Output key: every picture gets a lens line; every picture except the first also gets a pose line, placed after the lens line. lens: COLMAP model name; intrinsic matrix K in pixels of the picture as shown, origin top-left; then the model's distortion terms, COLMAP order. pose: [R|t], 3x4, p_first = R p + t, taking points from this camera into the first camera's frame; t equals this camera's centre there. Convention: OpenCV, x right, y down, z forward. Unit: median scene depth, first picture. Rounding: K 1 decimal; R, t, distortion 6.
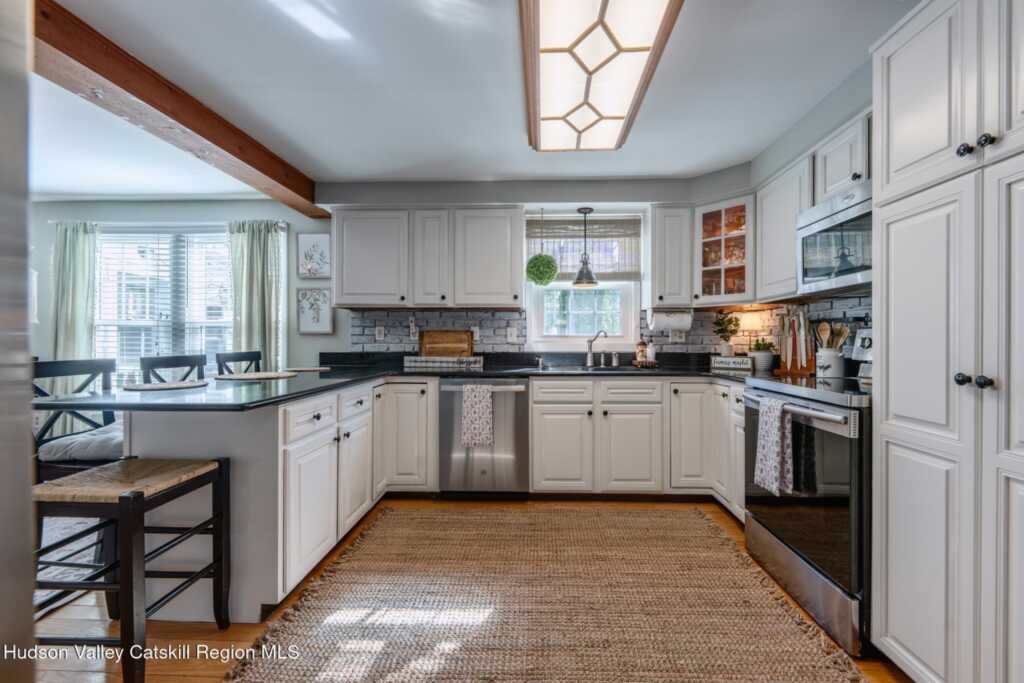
lens RADIAL K [[418.1, 0, 534.7], [0, 418.1, 344.4], [0, 0, 1]] dist [0.001752, -0.000170]
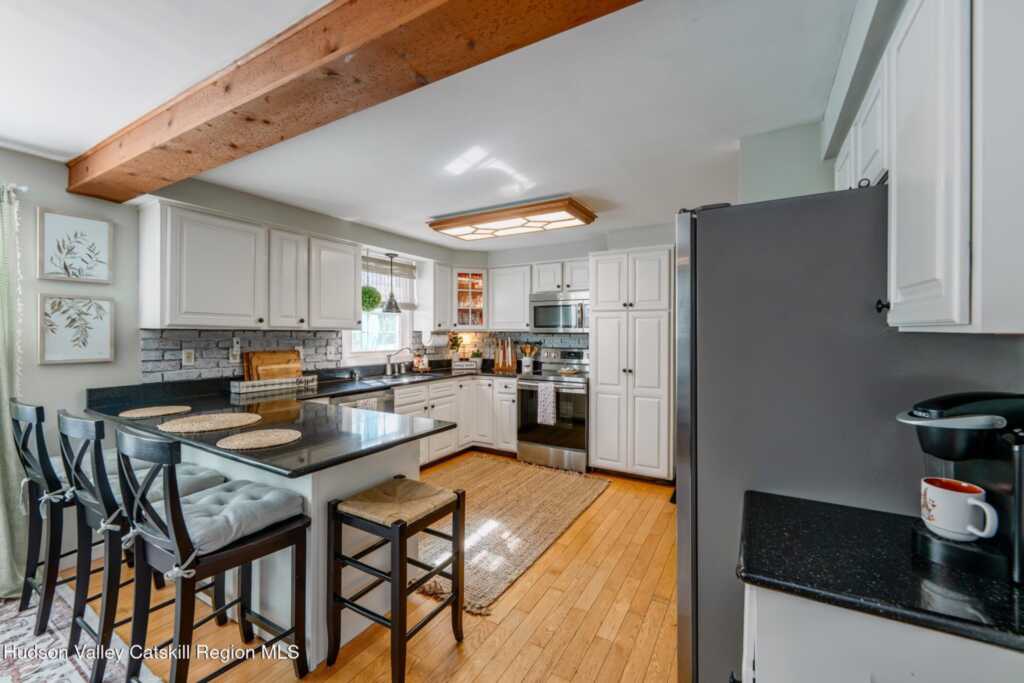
lens RADIAL K [[418.1, 0, 523.2], [0, 418.1, 332.1], [0, 0, 1]] dist [0.001752, -0.000170]
pose [[0.472807, 0.002994, 0.881161, -0.862711], [0.002100, 0.999988, -0.004524, -0.077898], [-0.881164, 0.003990, 0.472794, 0.033073]]
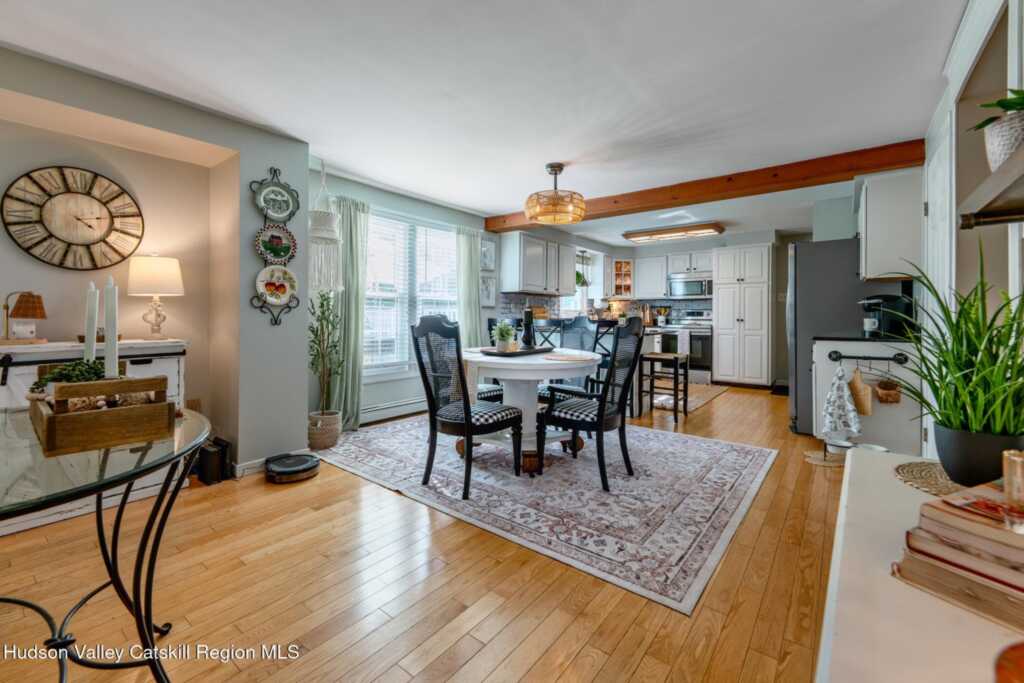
lens RADIAL K [[418.1, 0, 520.1], [0, 418.1, 313.3], [0, 0, 1]] dist [0.001752, -0.000170]
pose [[0.588778, 0.006317, 0.808270, -1.863112], [0.002087, 0.999954, -0.009336, 0.013182], [-0.808292, 0.007184, 0.588737, 0.014214]]
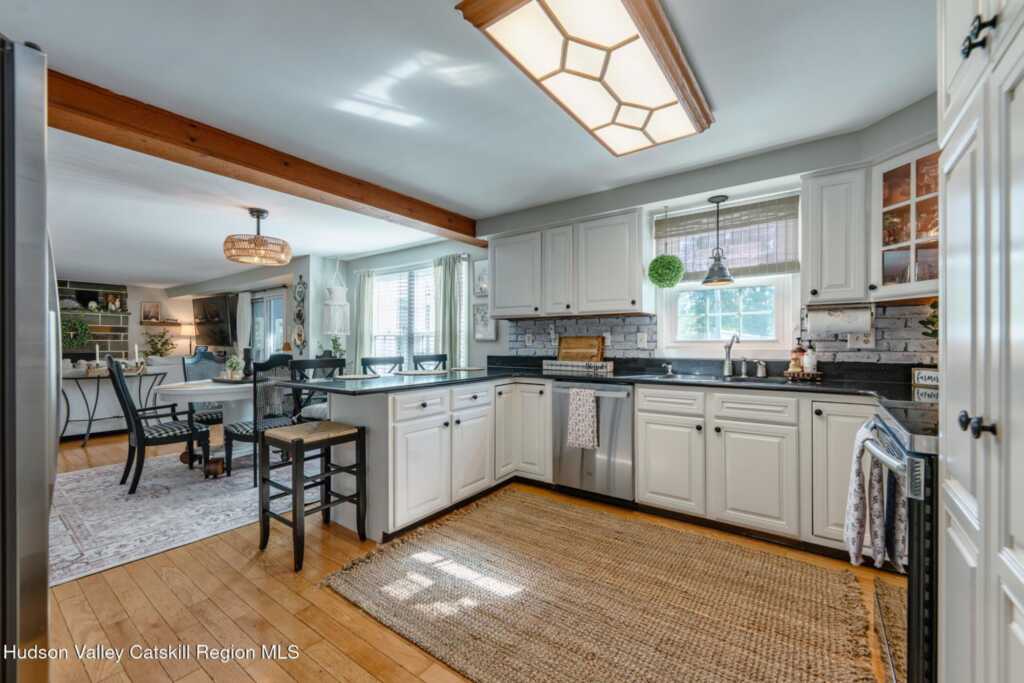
lens RADIAL K [[418.1, 0, 523.2], [0, 418.1, 346.0], [0, 0, 1]] dist [0.001752, -0.000170]
pose [[0.826109, 0.001776, -0.563508, 0.291417], [-0.002777, 0.999996, -0.000919, -0.008482], [0.563504, 0.002324, 0.826110, 0.043188]]
